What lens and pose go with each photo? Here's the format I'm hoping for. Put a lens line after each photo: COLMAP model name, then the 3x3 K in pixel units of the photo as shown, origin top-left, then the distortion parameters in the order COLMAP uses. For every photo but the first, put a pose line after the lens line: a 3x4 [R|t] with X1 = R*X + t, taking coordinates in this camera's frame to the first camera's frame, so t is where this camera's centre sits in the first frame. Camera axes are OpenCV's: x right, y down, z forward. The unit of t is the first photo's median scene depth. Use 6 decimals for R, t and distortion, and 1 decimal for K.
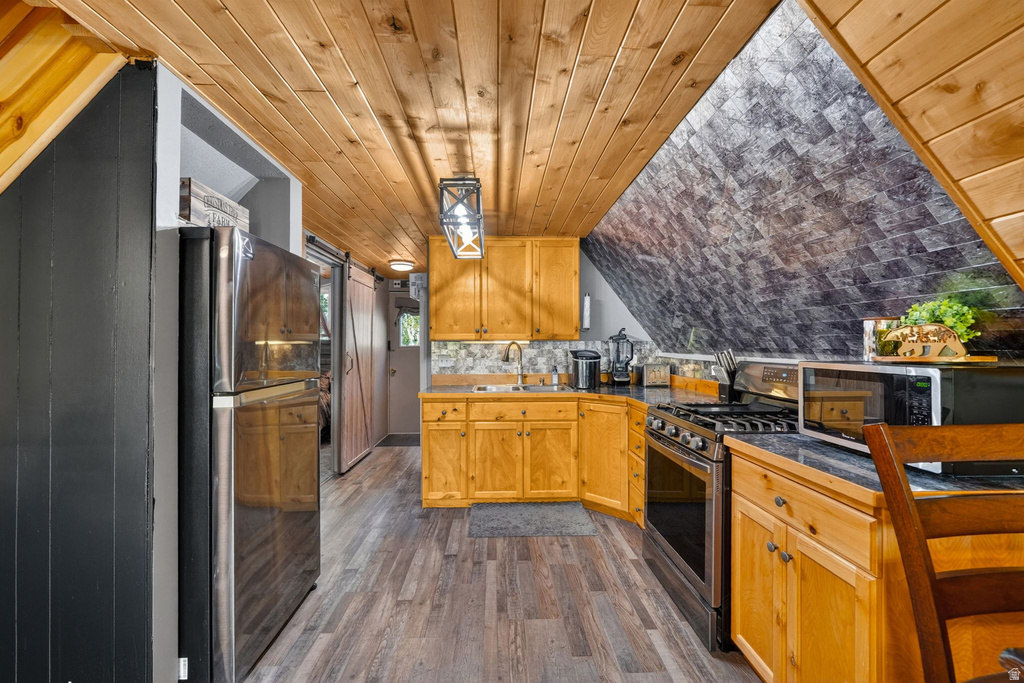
lens RADIAL K [[400.2, 0, 508.3], [0, 400.2, 338.6], [0, 0, 1]] dist [-0.002670, 0.000287]
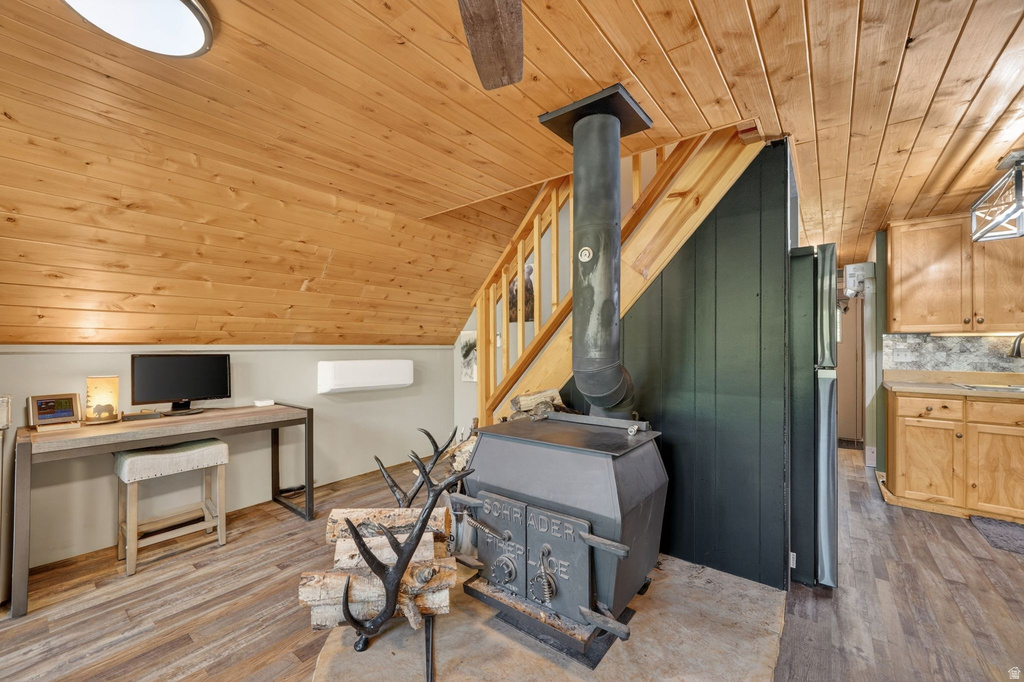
lens RADIAL K [[400.2, 0, 508.3], [0, 400.2, 338.1], [0, 0, 1]] dist [-0.002670, 0.000287]
pose [[0.769970, -0.000643, -0.638080, -0.320245], [0.002060, 0.999997, 0.001478, 0.015655], [0.638077, -0.002453, 0.769969, -0.343669]]
